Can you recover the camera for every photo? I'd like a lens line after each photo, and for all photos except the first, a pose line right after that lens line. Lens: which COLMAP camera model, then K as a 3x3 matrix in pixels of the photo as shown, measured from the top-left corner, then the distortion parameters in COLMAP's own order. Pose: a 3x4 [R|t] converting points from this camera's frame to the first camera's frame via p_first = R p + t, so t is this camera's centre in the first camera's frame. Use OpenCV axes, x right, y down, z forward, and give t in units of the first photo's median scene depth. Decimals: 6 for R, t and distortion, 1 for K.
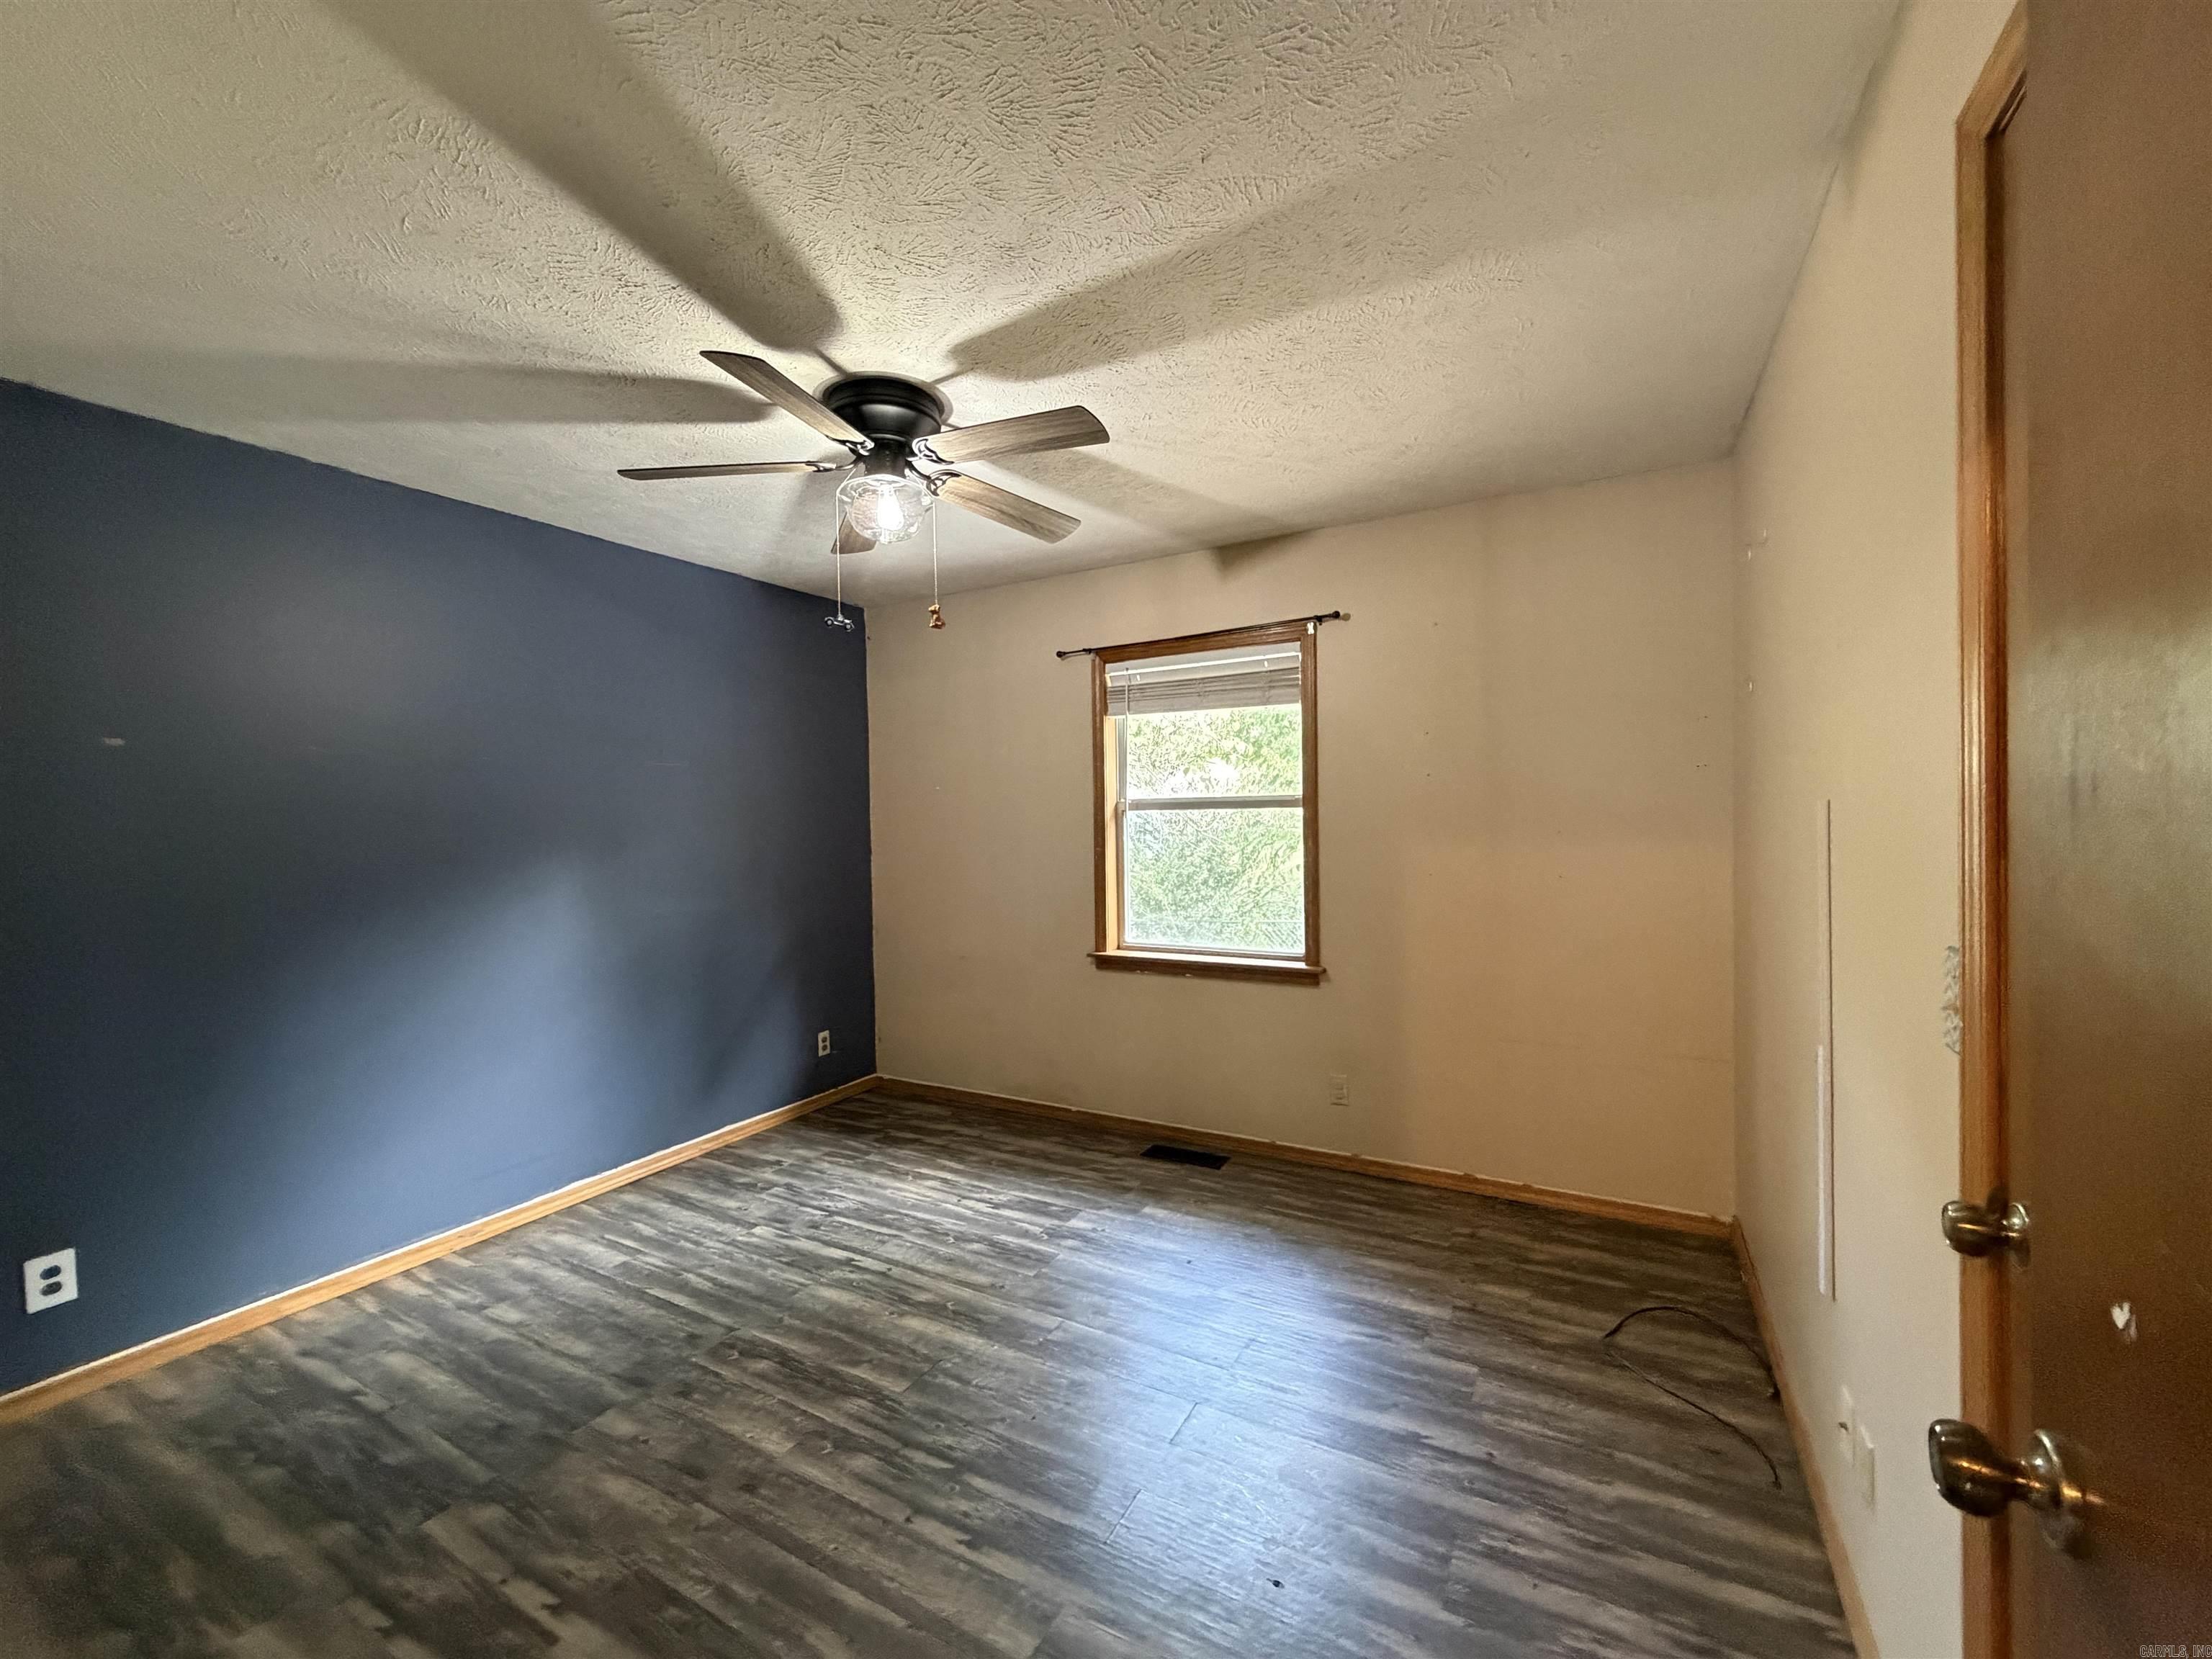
lens RADIAL K [[886.1, 0, 1101.0], [0, 886.1, 828.4], [0, 0, 1]] dist [-0.000556, 0.000023]
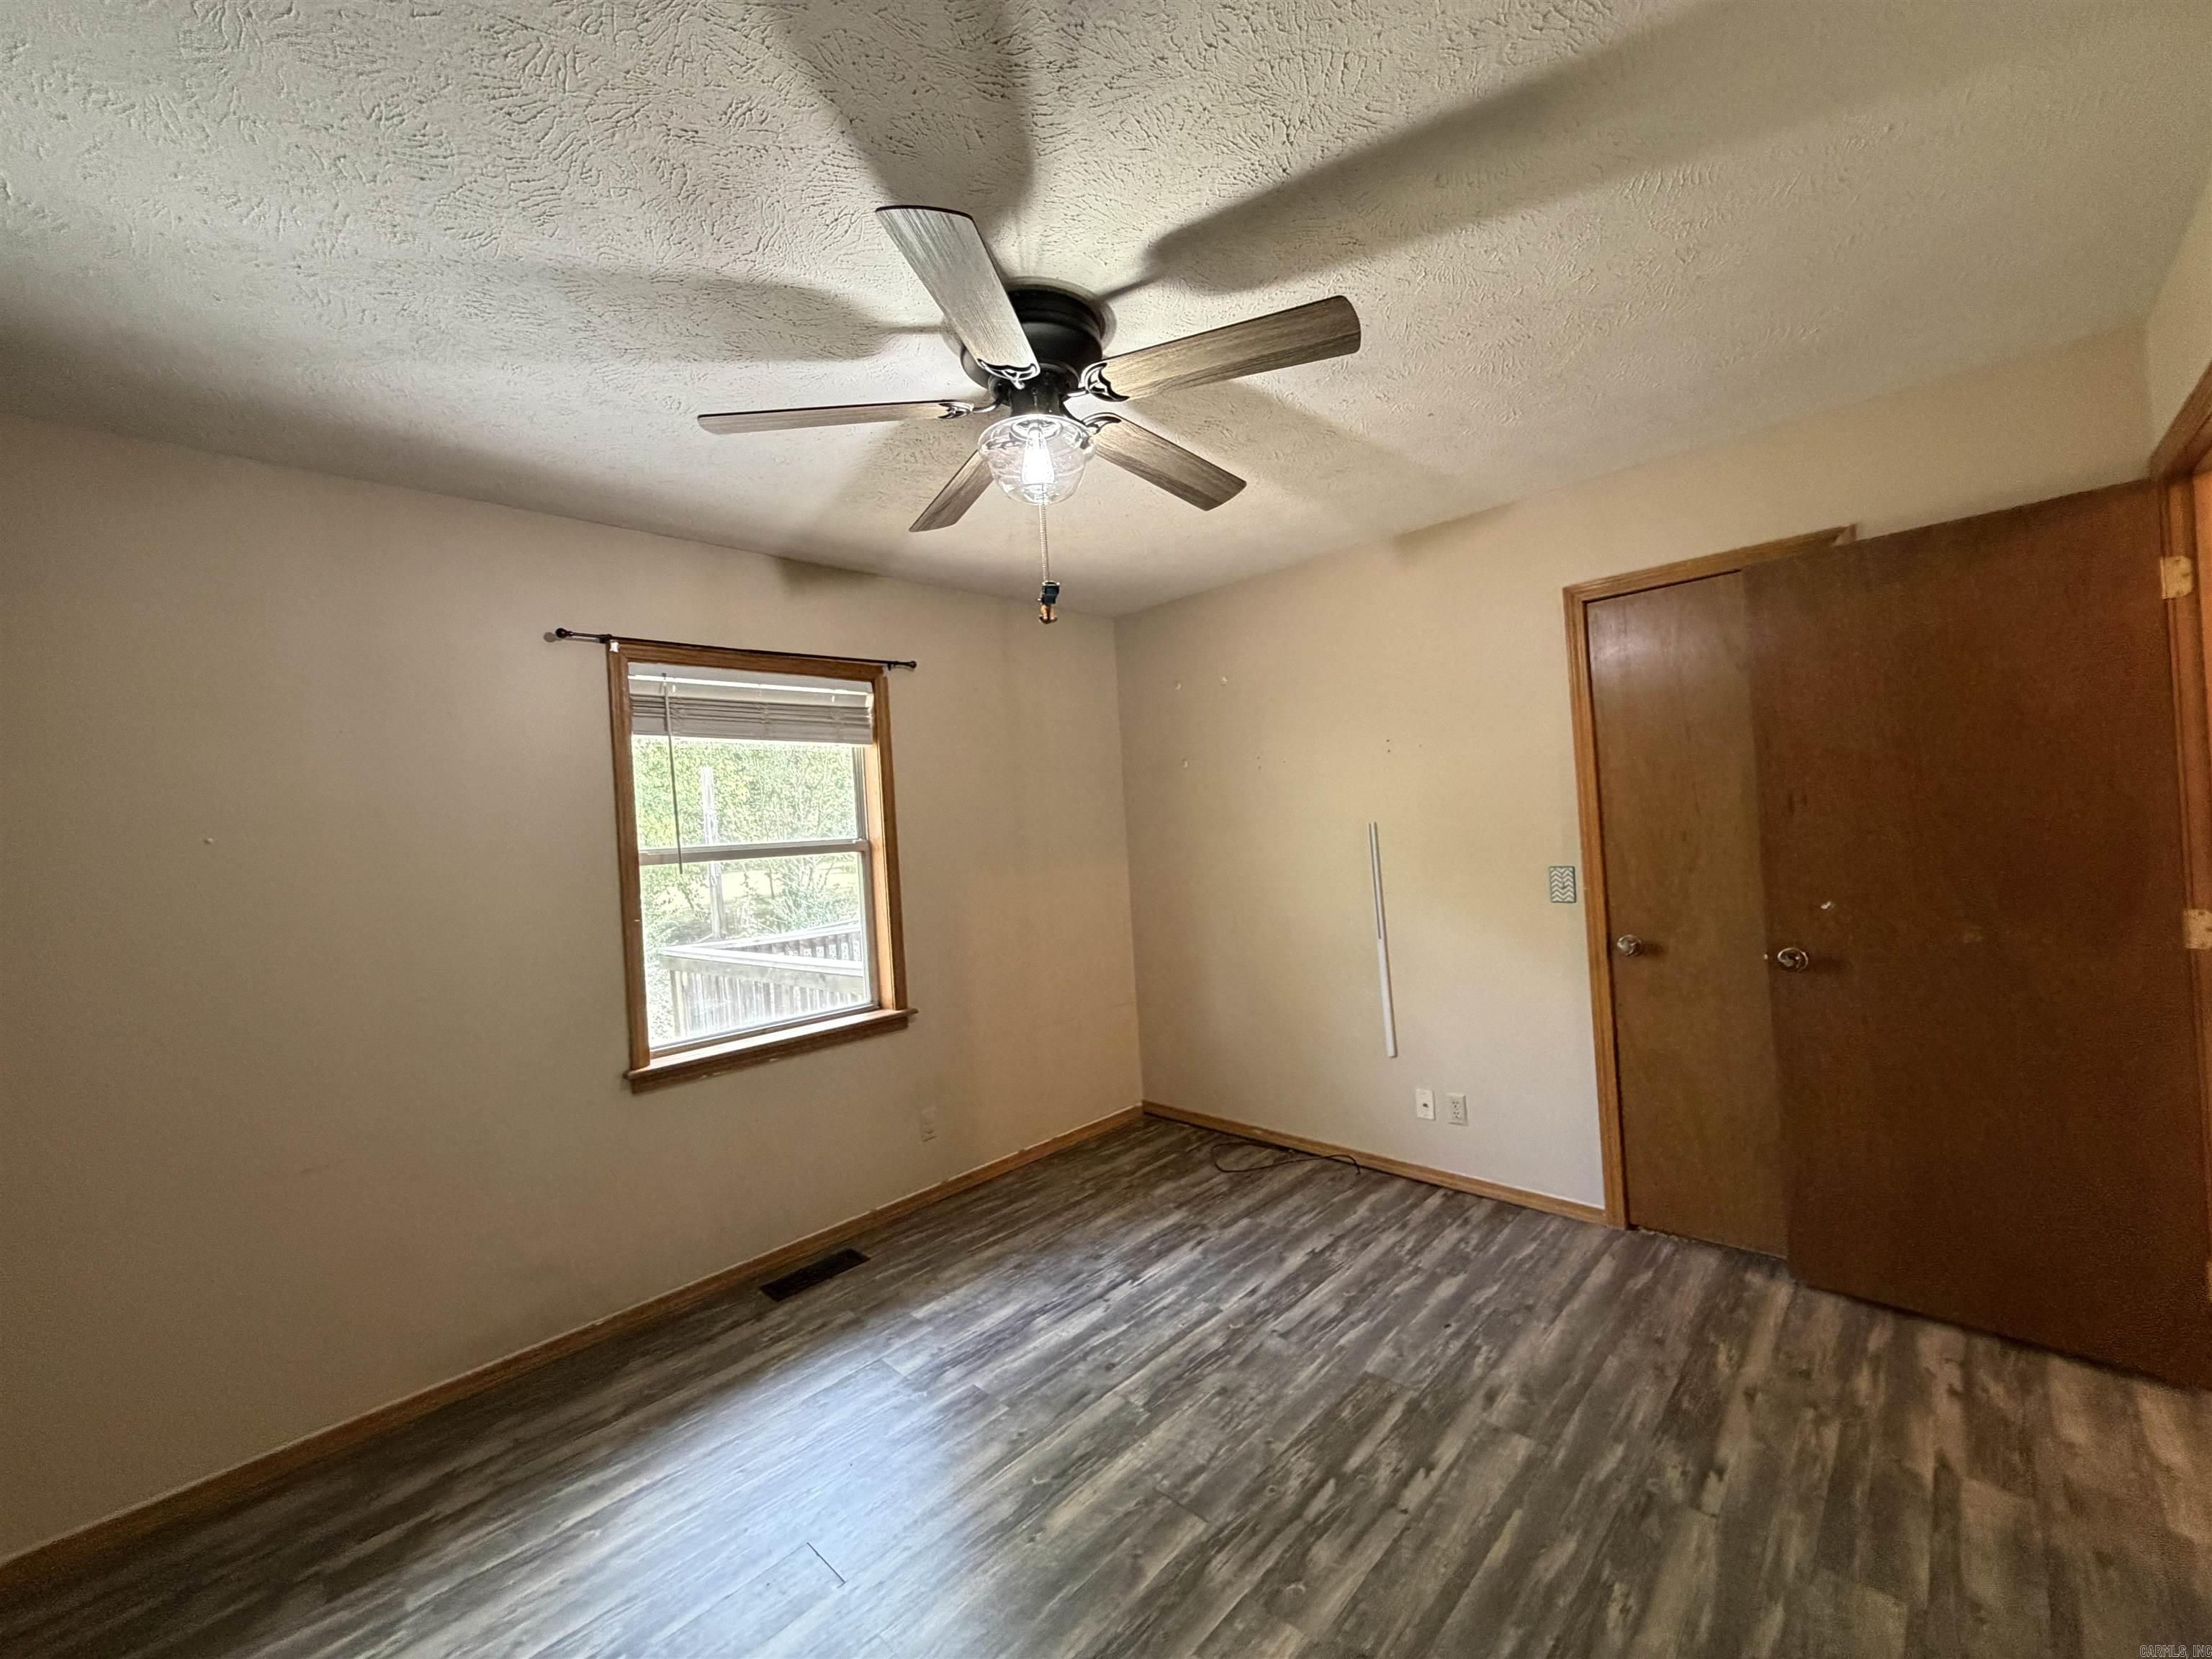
lens RADIAL K [[886.1, 0, 1101.0], [0, 886.1, 828.4], [0, 0, 1]] dist [-0.000556, 0.000023]
pose [[0.252821, 0.005102, 0.967499, -0.713927], [0.070357, 0.997242, -0.023644, -0.008641], [-0.964951, 0.074048, 0.251765, 0.555631]]
